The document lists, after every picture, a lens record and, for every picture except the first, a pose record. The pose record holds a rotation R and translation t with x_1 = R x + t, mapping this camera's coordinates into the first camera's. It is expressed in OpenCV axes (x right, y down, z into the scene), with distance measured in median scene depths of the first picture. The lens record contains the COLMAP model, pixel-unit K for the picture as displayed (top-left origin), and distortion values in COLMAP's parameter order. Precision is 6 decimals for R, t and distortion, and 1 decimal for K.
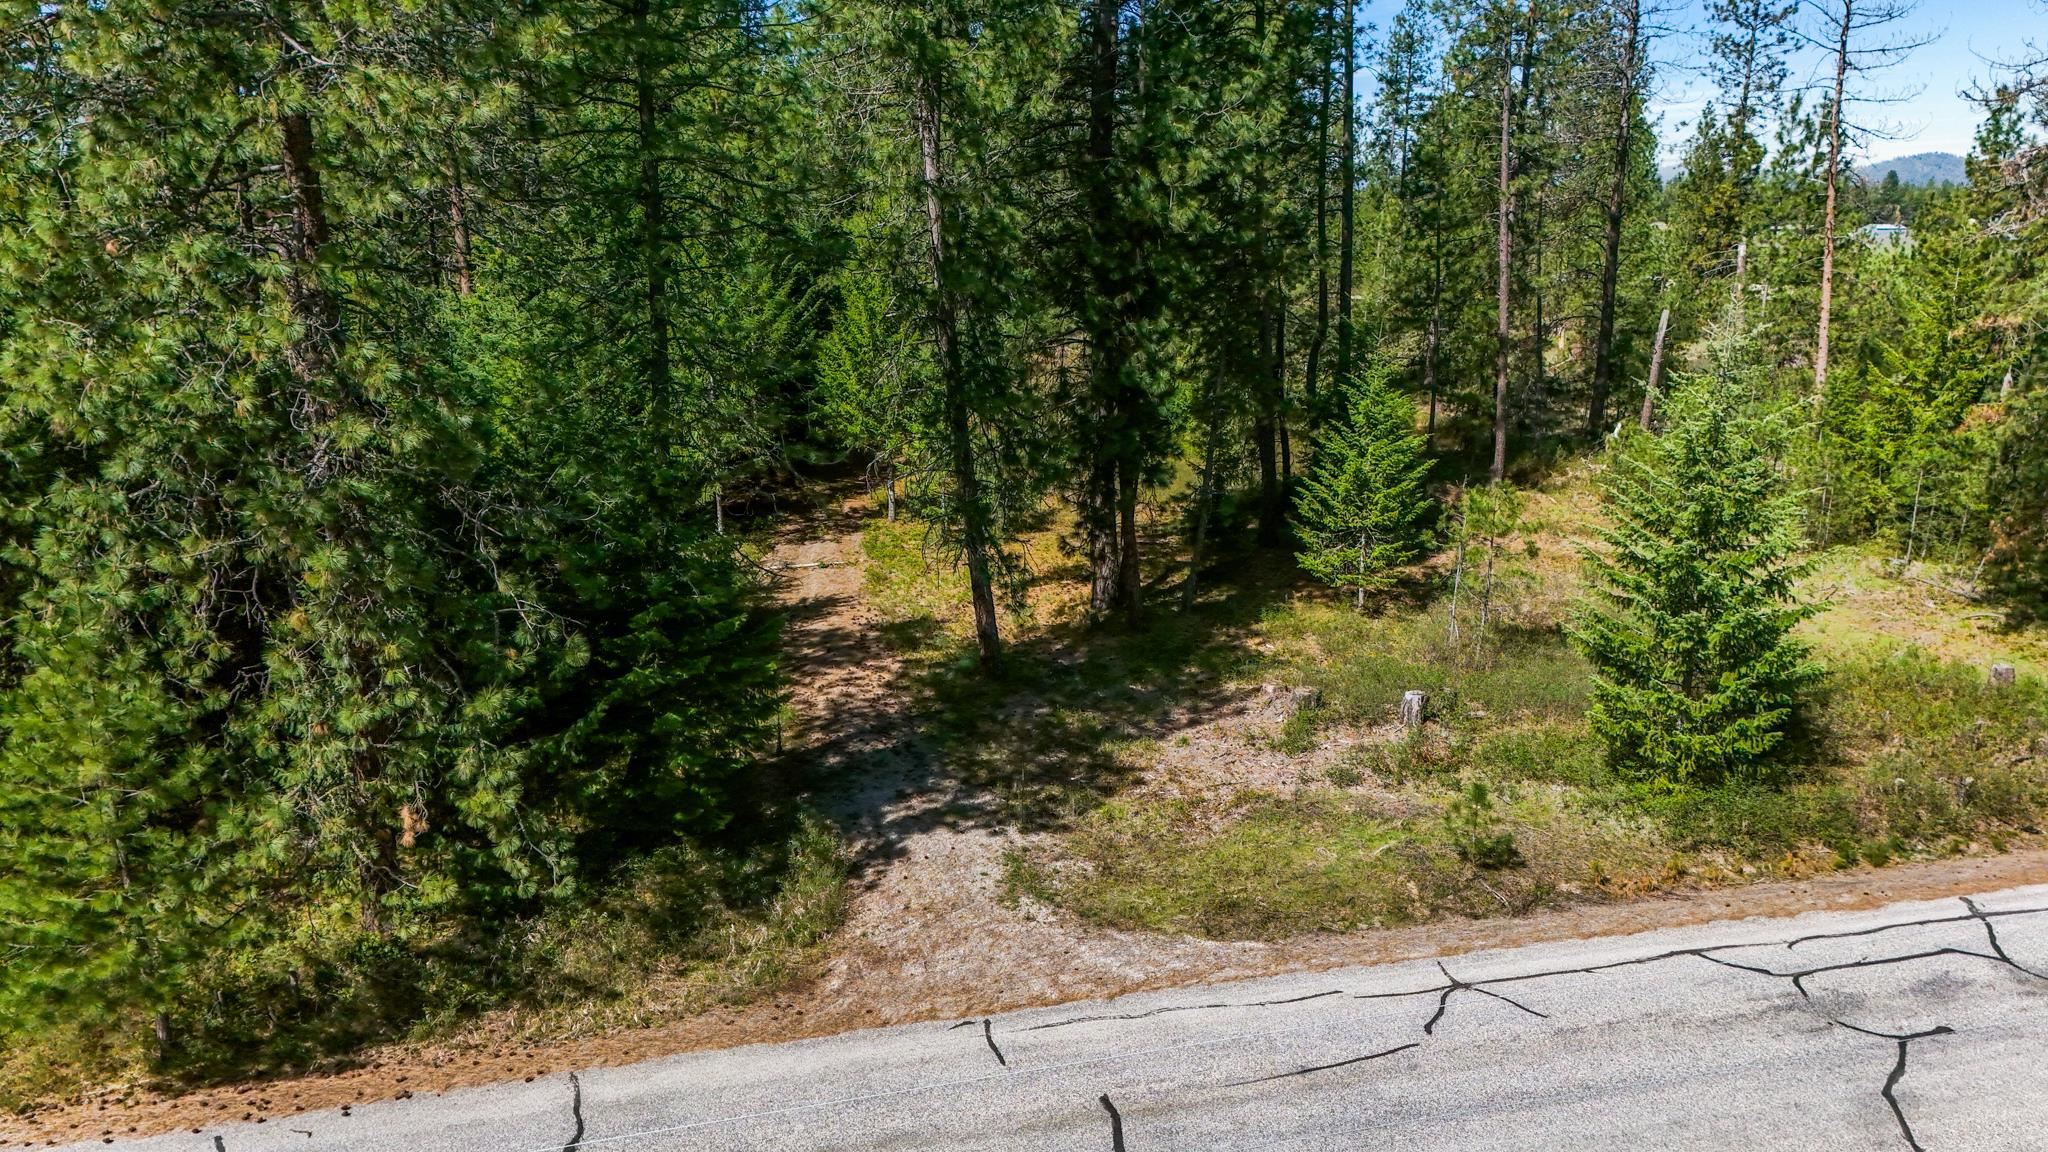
lens RADIAL K [[1494.9, 0, 1024.0], [0, 1494.9, 576.0], [0, 0, 1]] dist [0.091400, -0.094186]
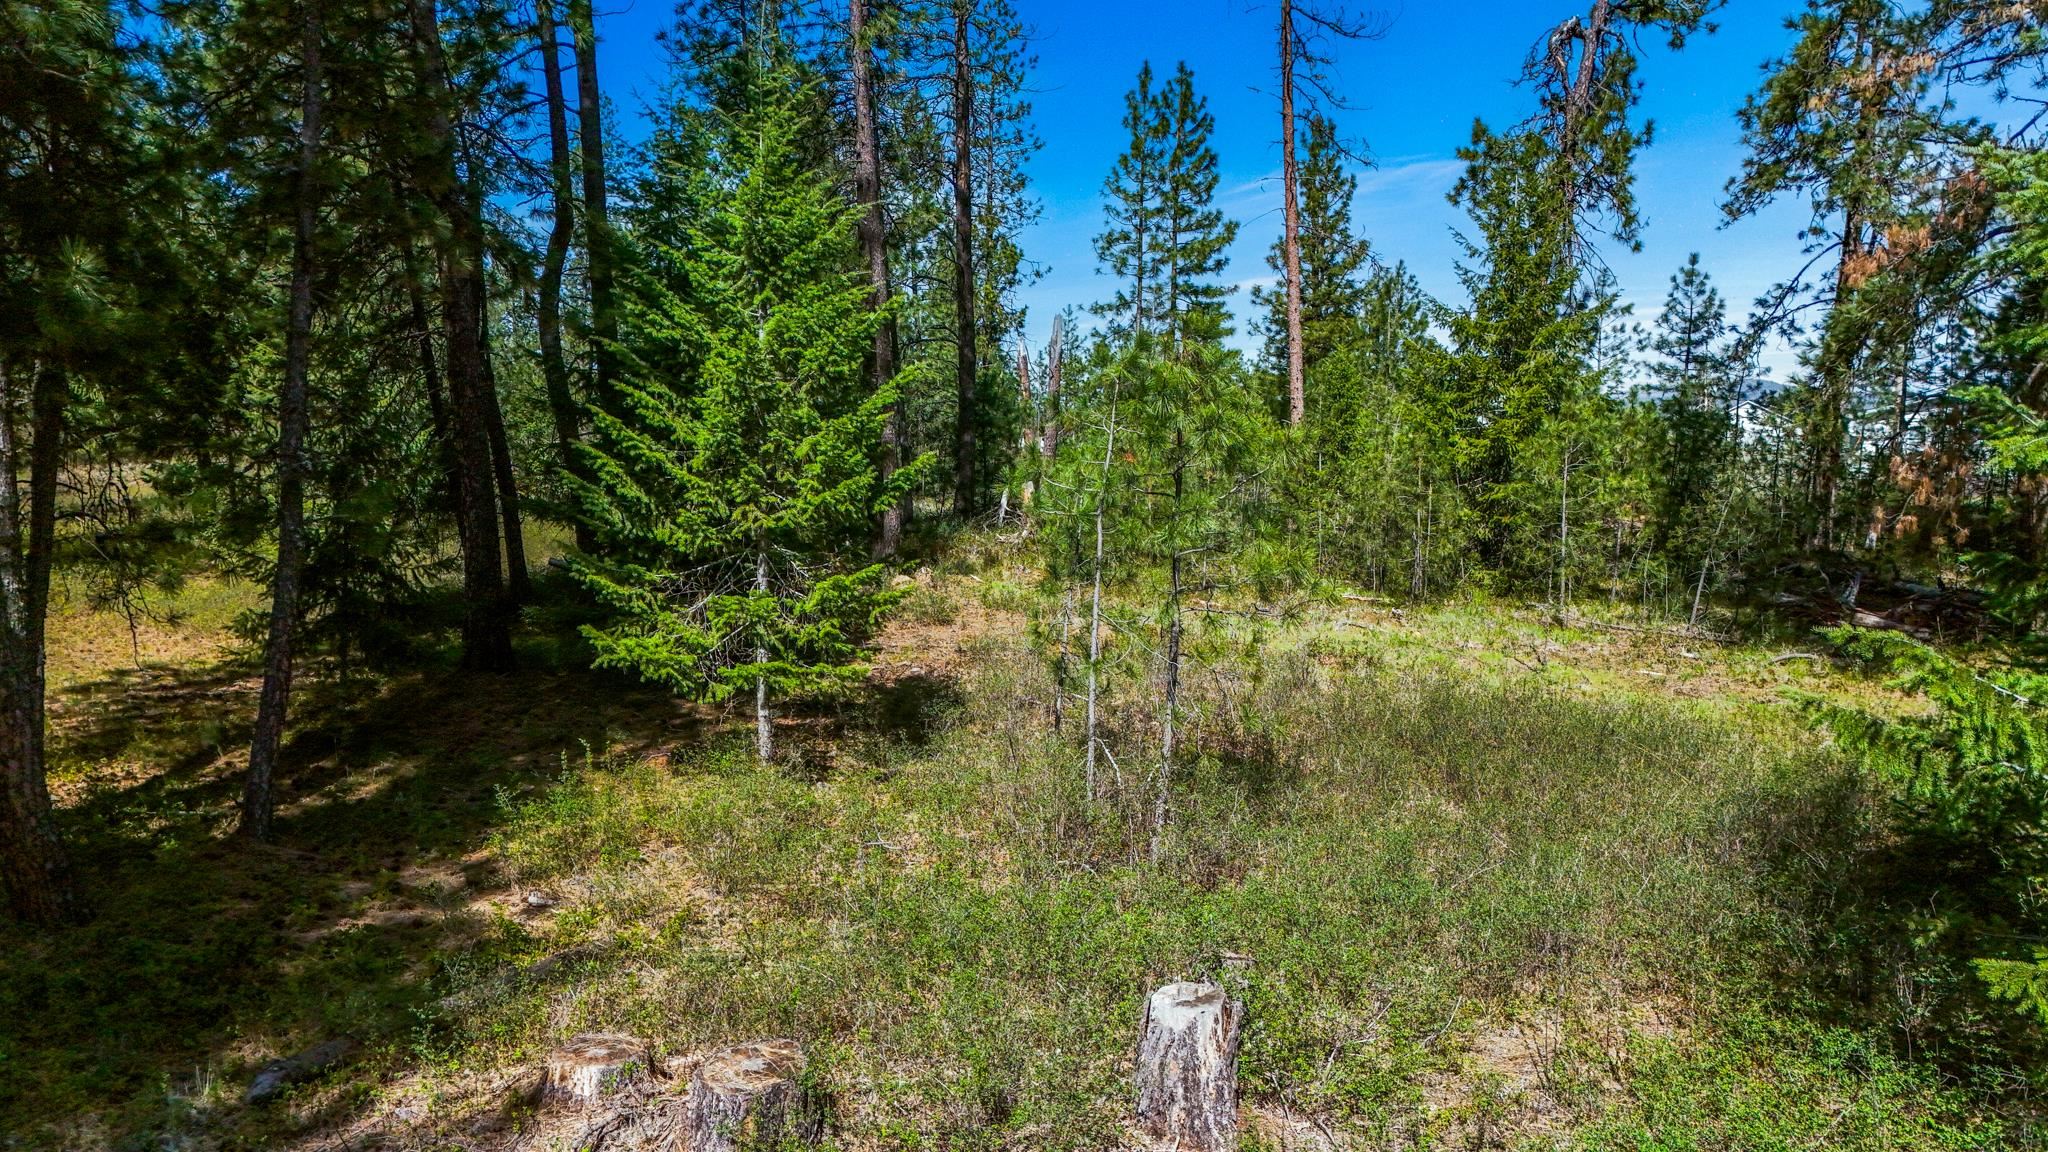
lens RADIAL K [[1494.9, 0, 1024.0], [0, 1494.9, 576.0], [0, 0, 1]] dist [0.091400, -0.094186]
pose [[0.863654, -0.045239, 0.502051, 0.105778], [0.121052, 0.985434, -0.119444, 0.032819], [-0.489334, 0.163933, 0.856550, 0.737809]]
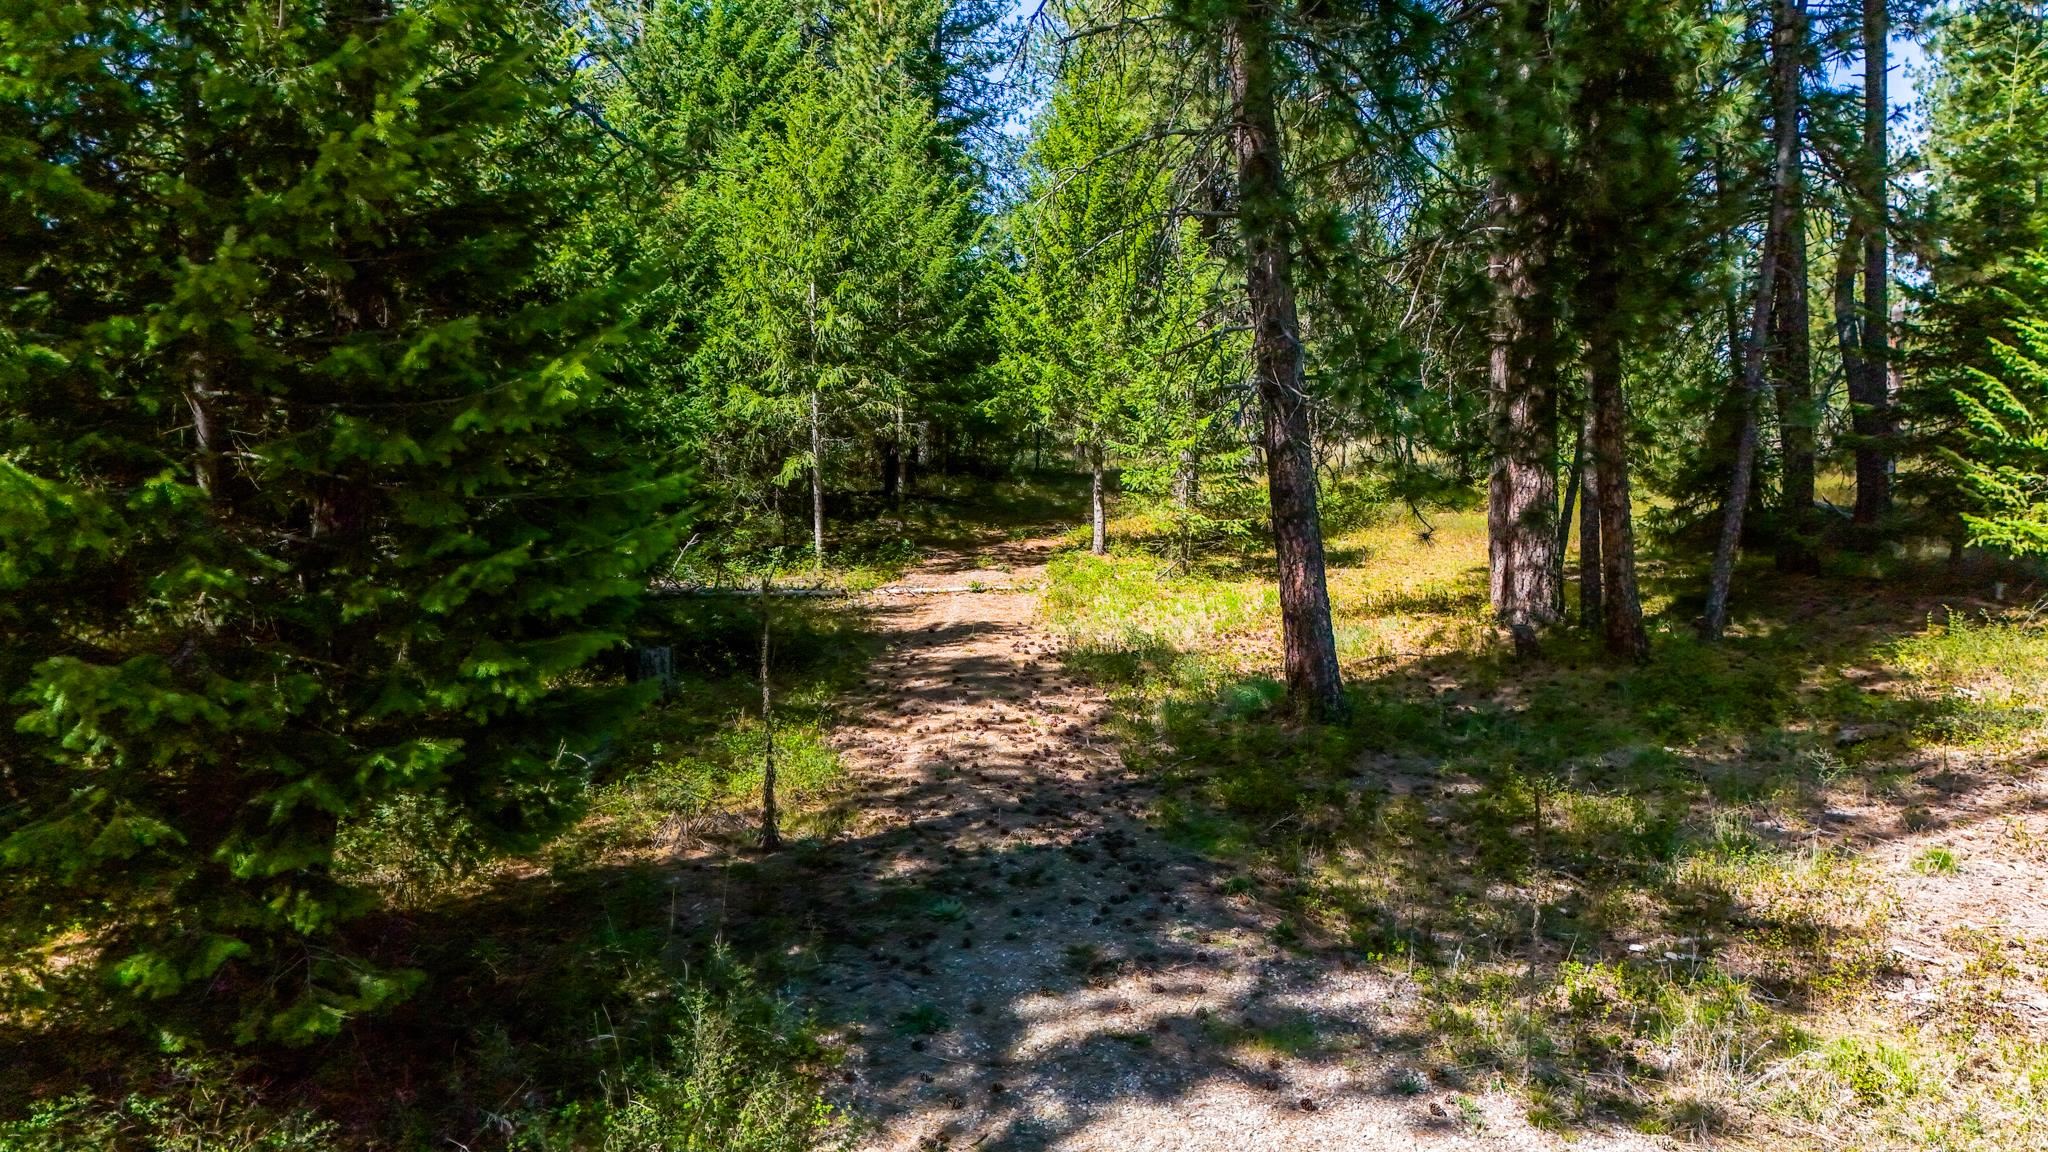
lens RADIAL K [[1494.9, 0, 1024.0], [0, 1494.9, 576.0], [0, 0, 1]] dist [0.091400, -0.094186]
pose [[0.989201, 0.009952, -0.146229, -0.042392], [-0.032060, 0.988223, -0.149621, 0.096507], [0.143018, 0.152693, 0.977870, 0.580161]]
